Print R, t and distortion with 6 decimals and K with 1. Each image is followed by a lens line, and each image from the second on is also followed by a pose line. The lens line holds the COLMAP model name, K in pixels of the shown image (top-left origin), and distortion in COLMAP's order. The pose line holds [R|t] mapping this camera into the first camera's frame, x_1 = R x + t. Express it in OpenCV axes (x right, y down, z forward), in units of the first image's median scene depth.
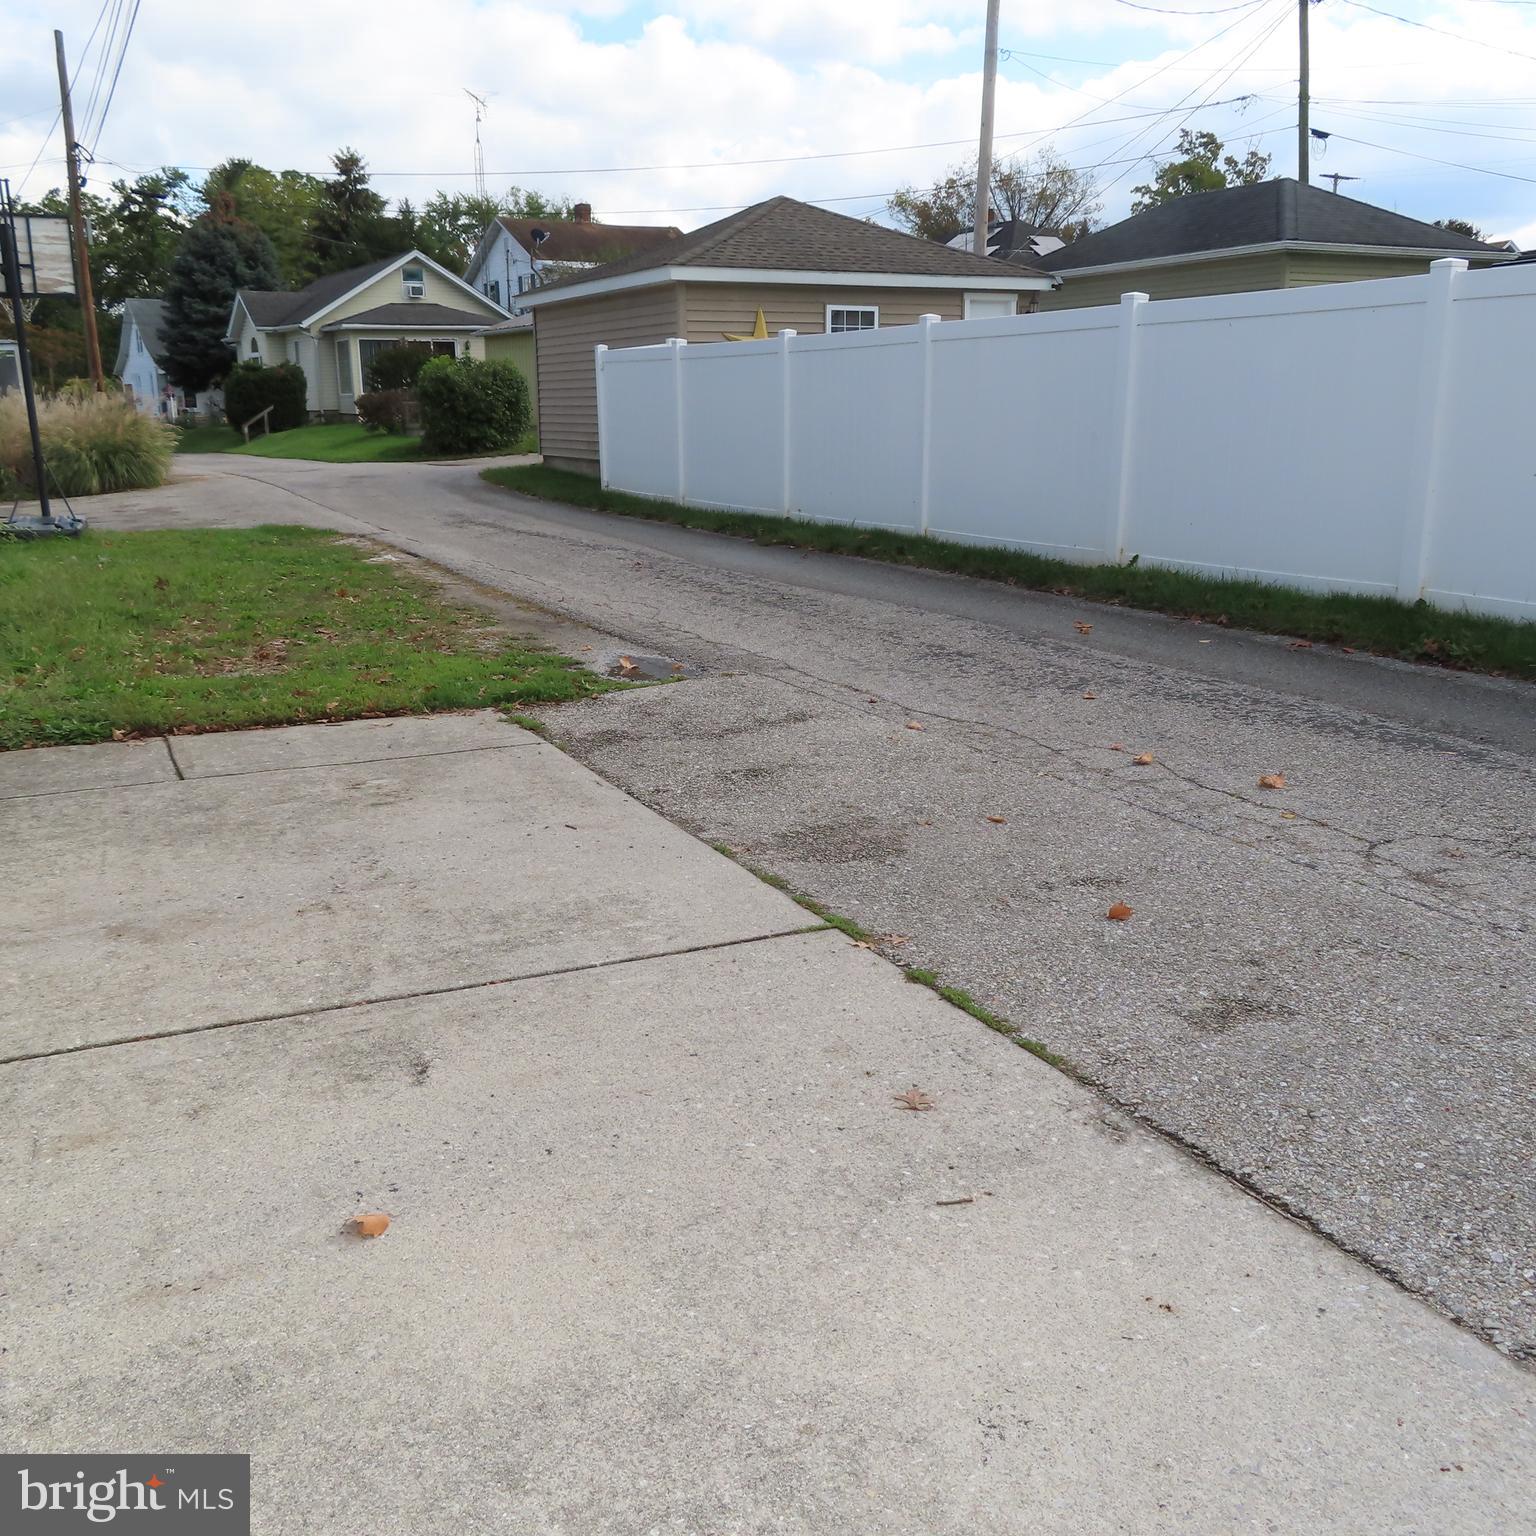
lens RADIAL K [[1454.8, 0, 767.4], [0, 1454.8, 768.9], [0, 0, 1]] dist [-0.013221, 0.000000]
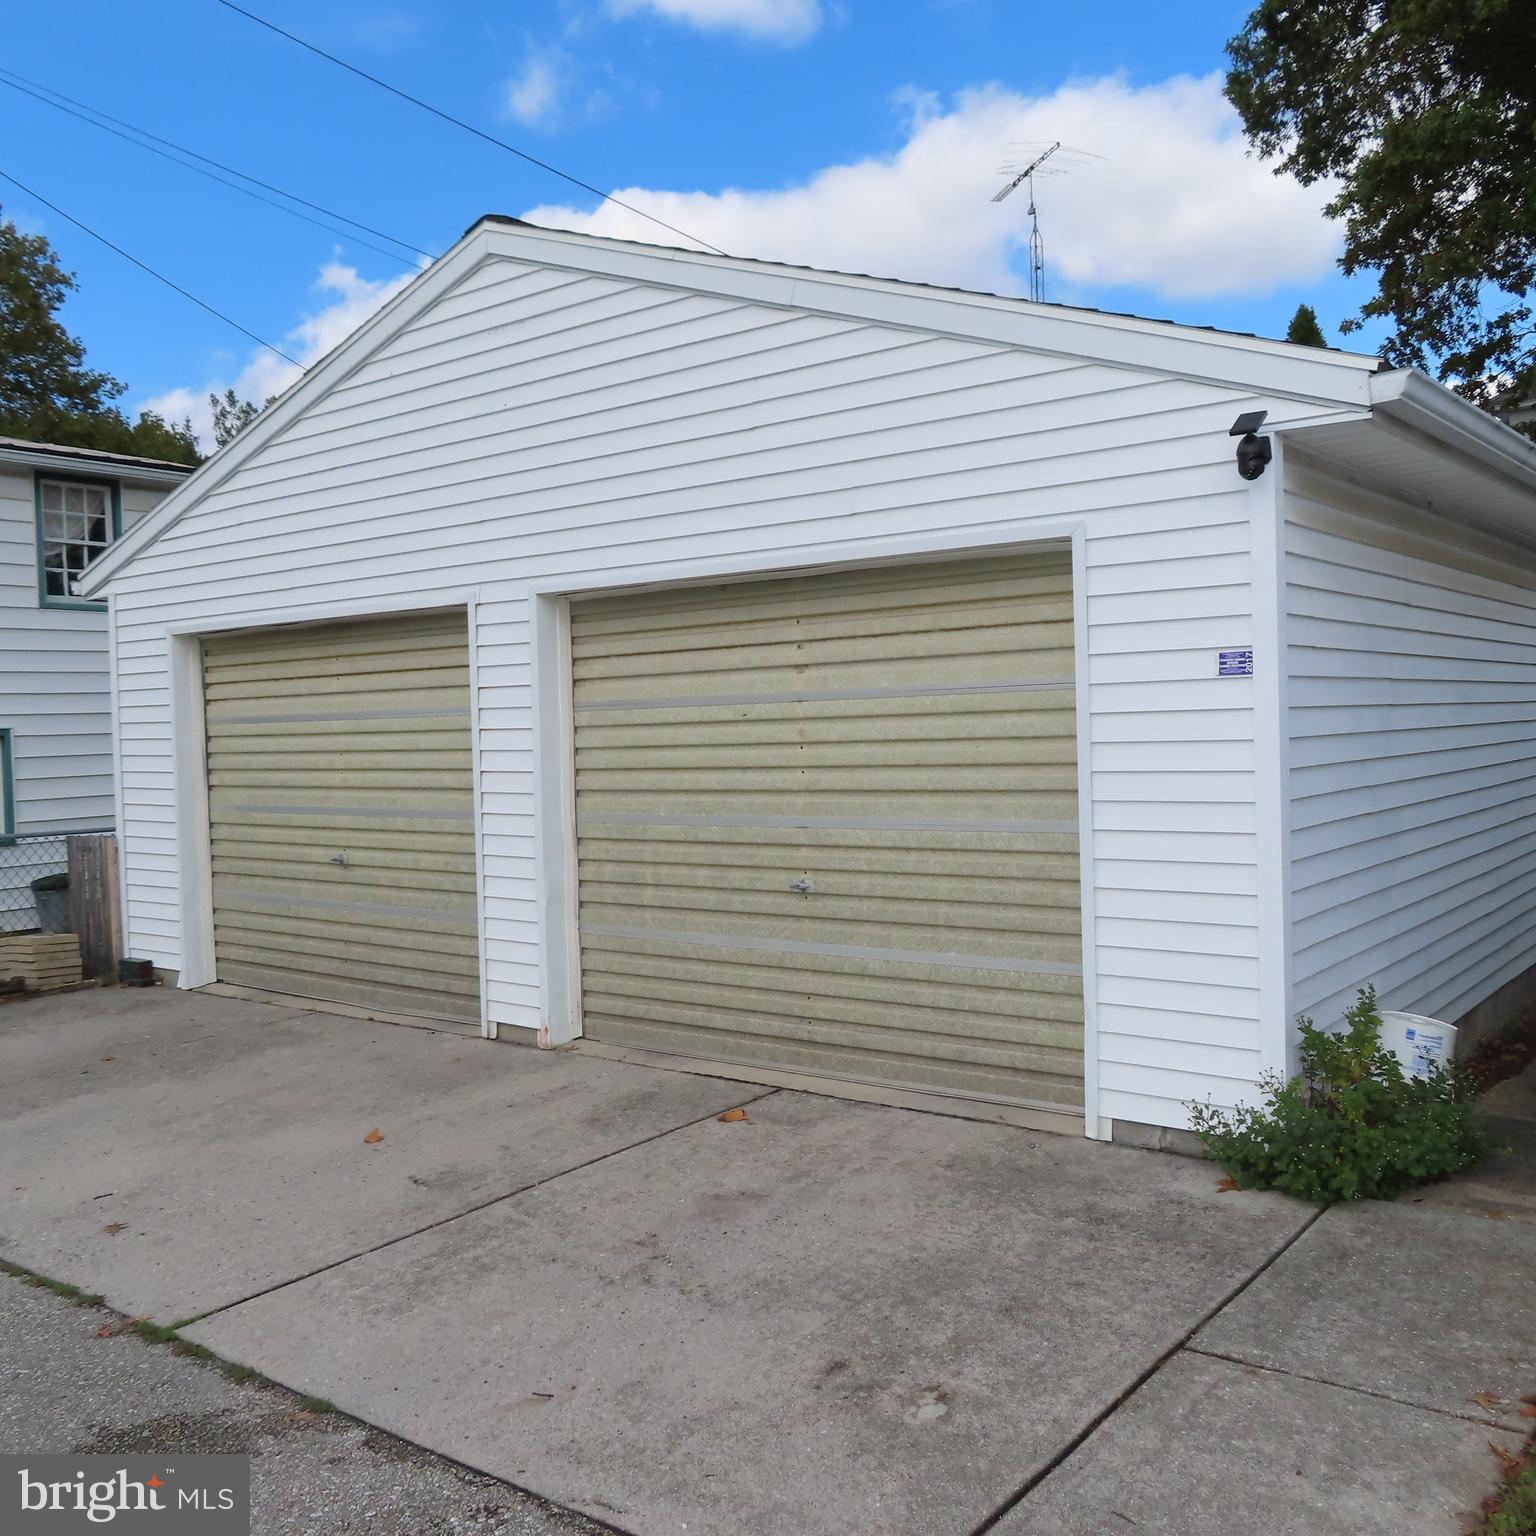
lens RADIAL K [[1454.8, 0, 768.0], [0, 1454.8, 768.1], [0, 0, 1]] dist [-0.013221, 0.000000]
pose [[-0.903149, 0.053210, -0.426018, 0.075083], [-0.064957, 0.963931, 0.258104, -0.562794], [0.424386, 0.260779, -0.867117, 1.910743]]
